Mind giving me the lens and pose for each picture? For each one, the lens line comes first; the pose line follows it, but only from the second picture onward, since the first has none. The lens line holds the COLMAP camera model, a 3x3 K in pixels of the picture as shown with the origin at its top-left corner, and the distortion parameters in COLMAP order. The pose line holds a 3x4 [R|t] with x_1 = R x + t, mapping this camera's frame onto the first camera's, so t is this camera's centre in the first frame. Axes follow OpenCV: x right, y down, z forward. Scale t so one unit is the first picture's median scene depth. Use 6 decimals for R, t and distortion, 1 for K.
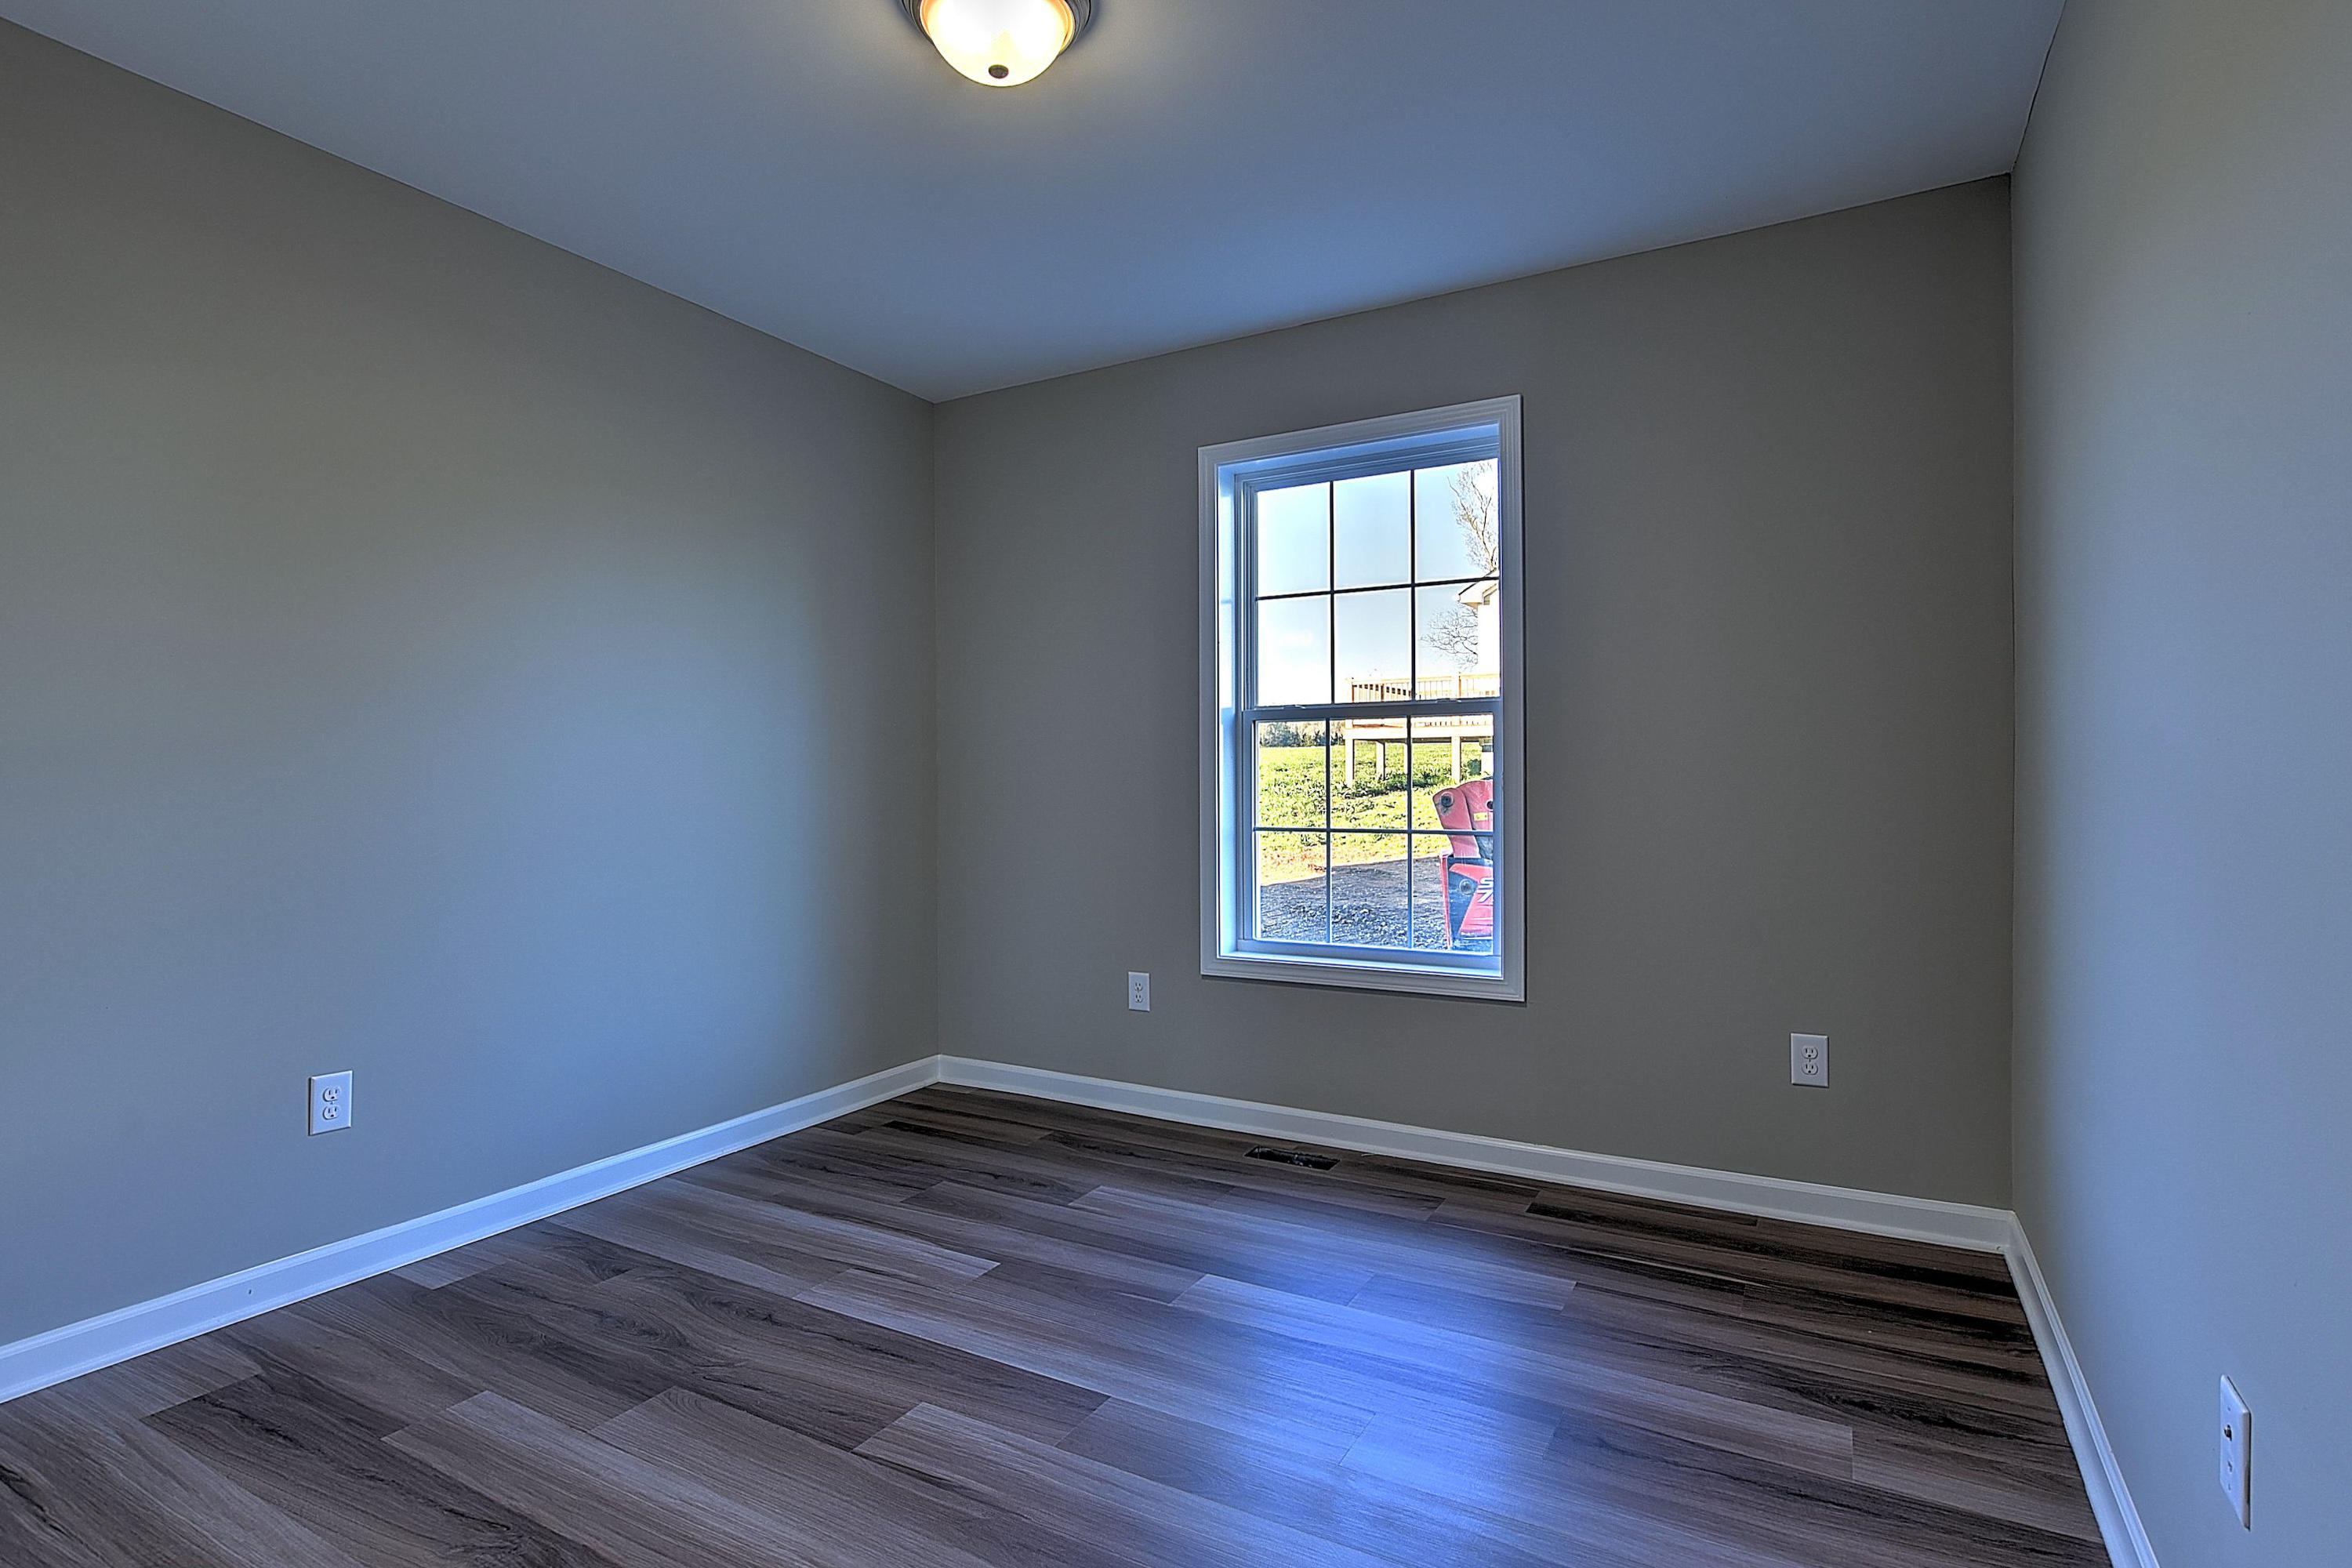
lens RADIAL K [[1215.8, 0, 1187.1], [0, 1215.8, 789.1], [0, 0, 1]] dist [-0.013789, 0.005617]
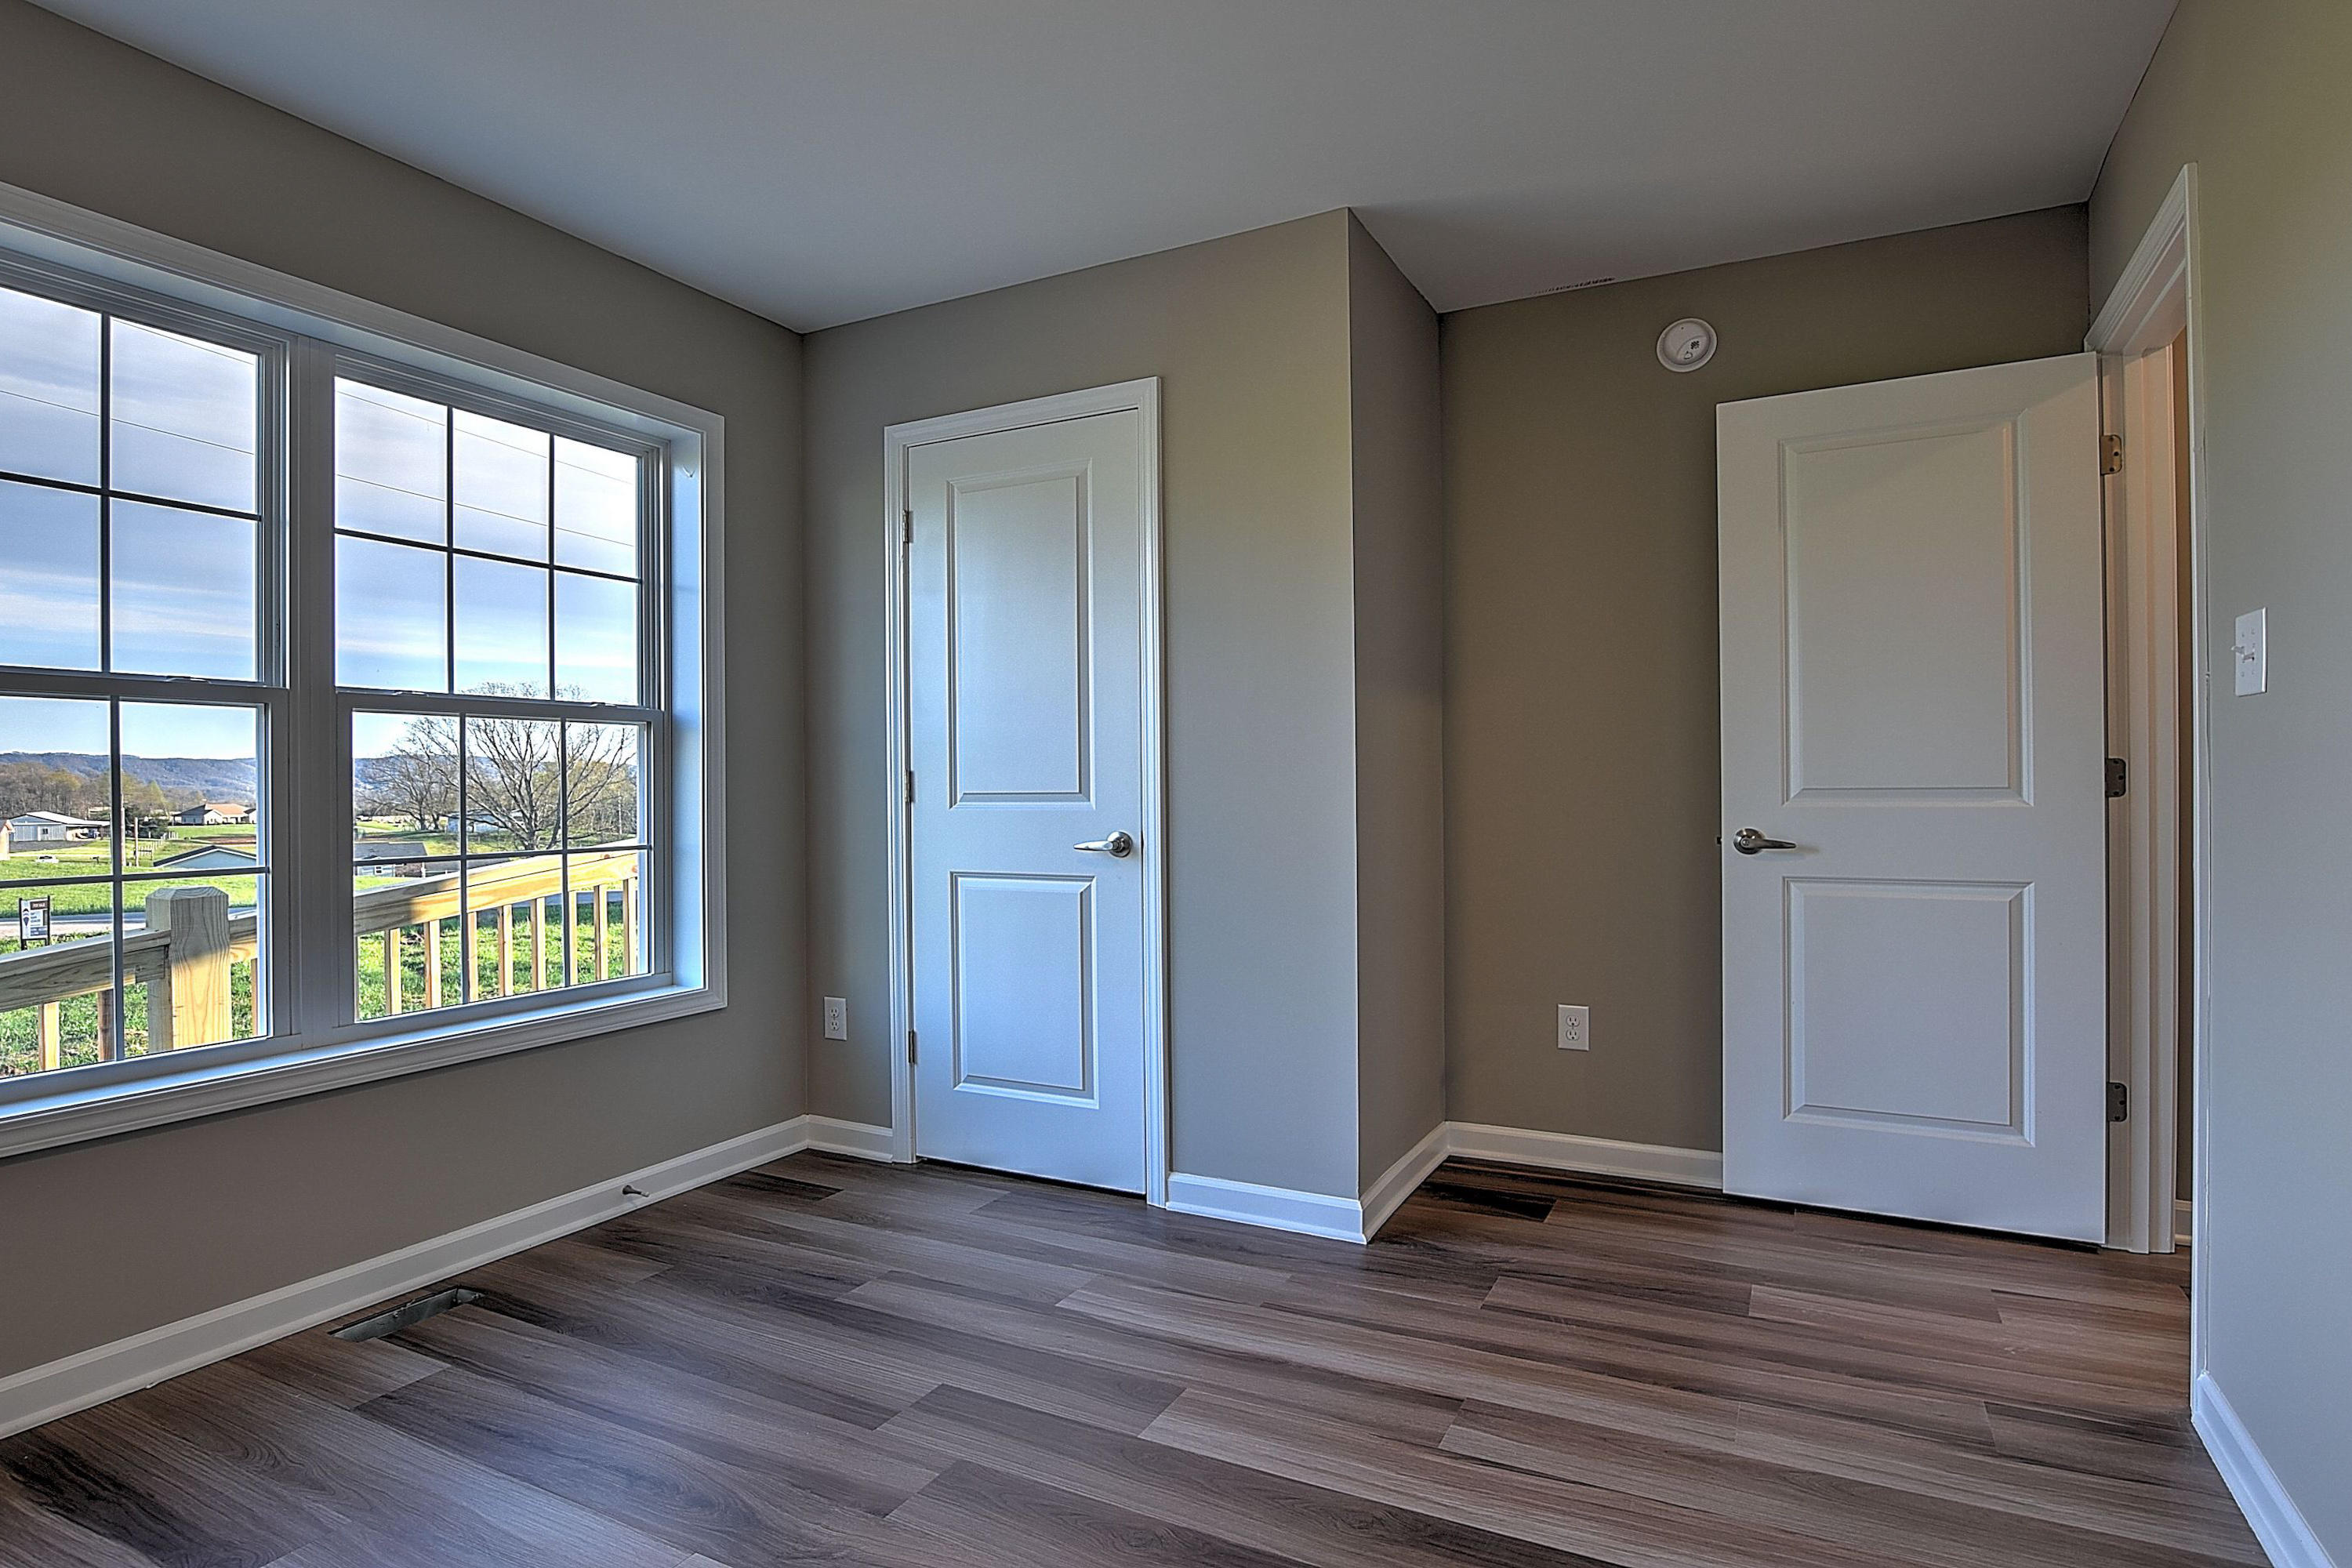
lens RADIAL K [[1215.8, 0, 1220.0], [0, 1215.8, 788.9], [0, 0, 1]] dist [-0.013789, 0.005617]
pose [[-0.062728, -0.001131, 0.998030, -0.723338], [0.005758, 0.999982, 0.001495, -0.008954], [-0.998014, 0.005841, -0.062720, 0.597822]]
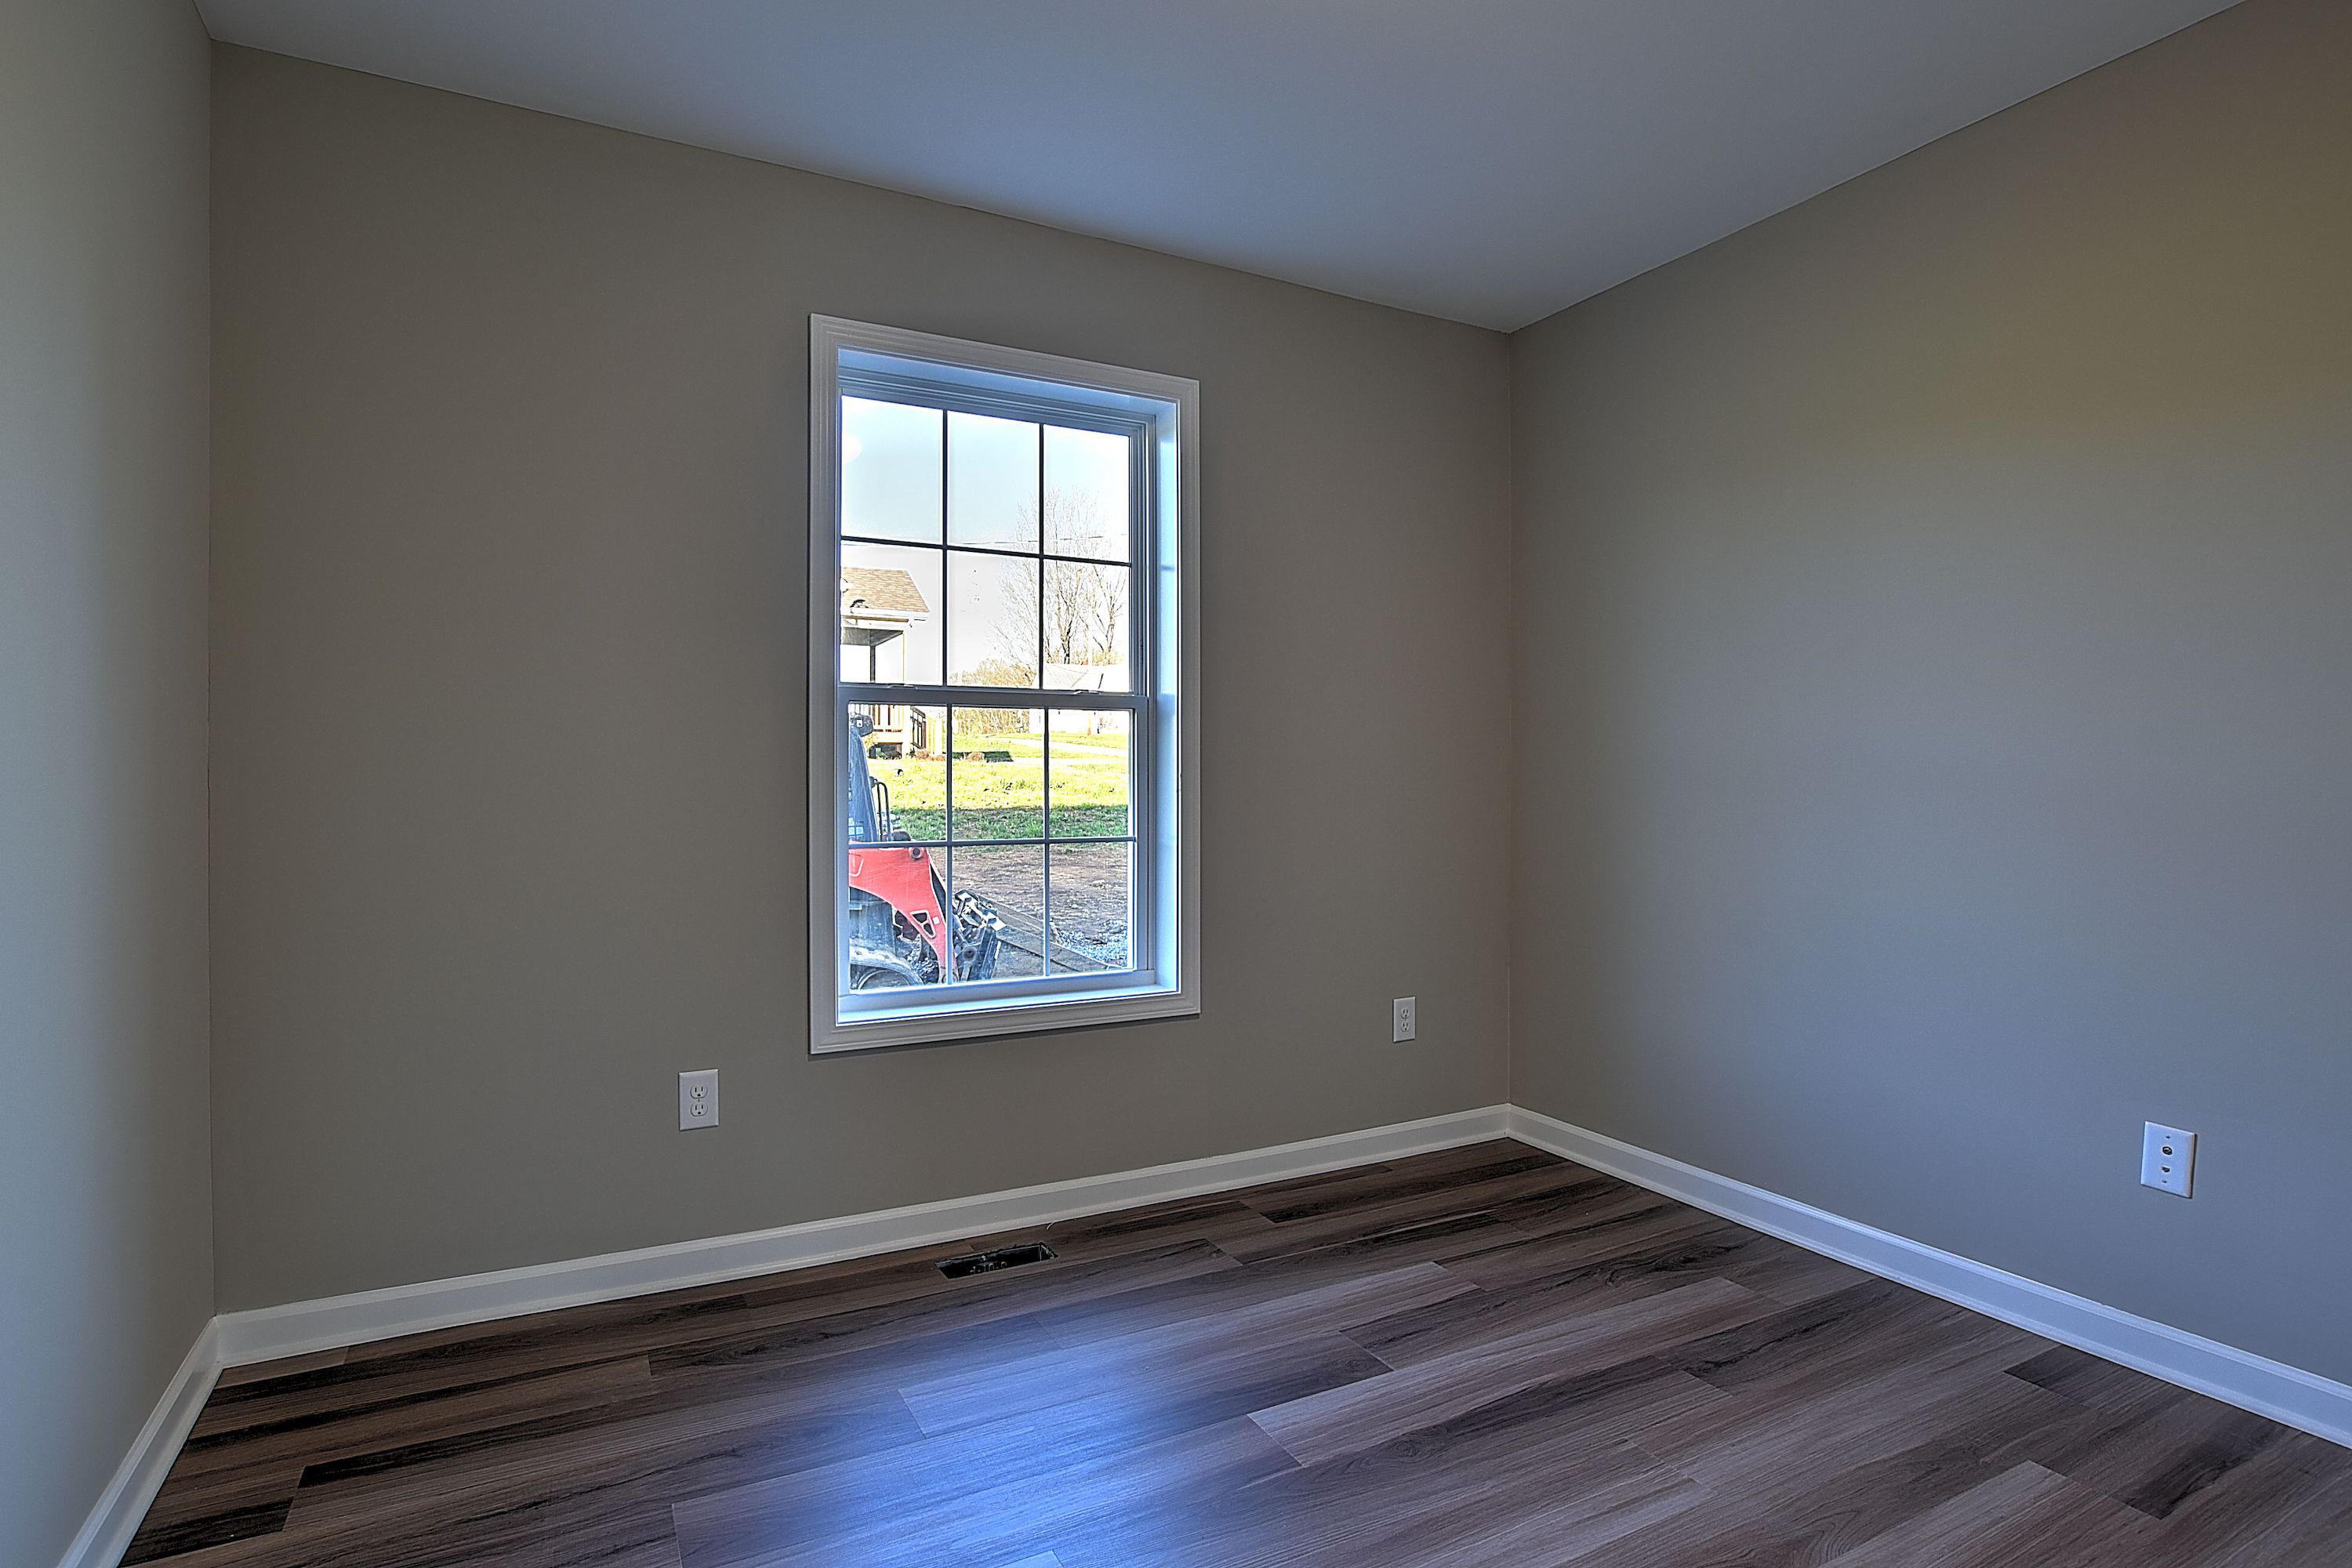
lens RADIAL K [[1215.8, 0, 1190.9], [0, 1215.8, 775.8], [0, 0, 1]] dist [-0.013789, 0.005617]
pose [[0.515143, 0.003312, 0.857098, -0.517598], [-0.001711, 0.999995, -0.002837, -0.009306], [-0.857103, -0.000005, 0.515145, 0.475283]]
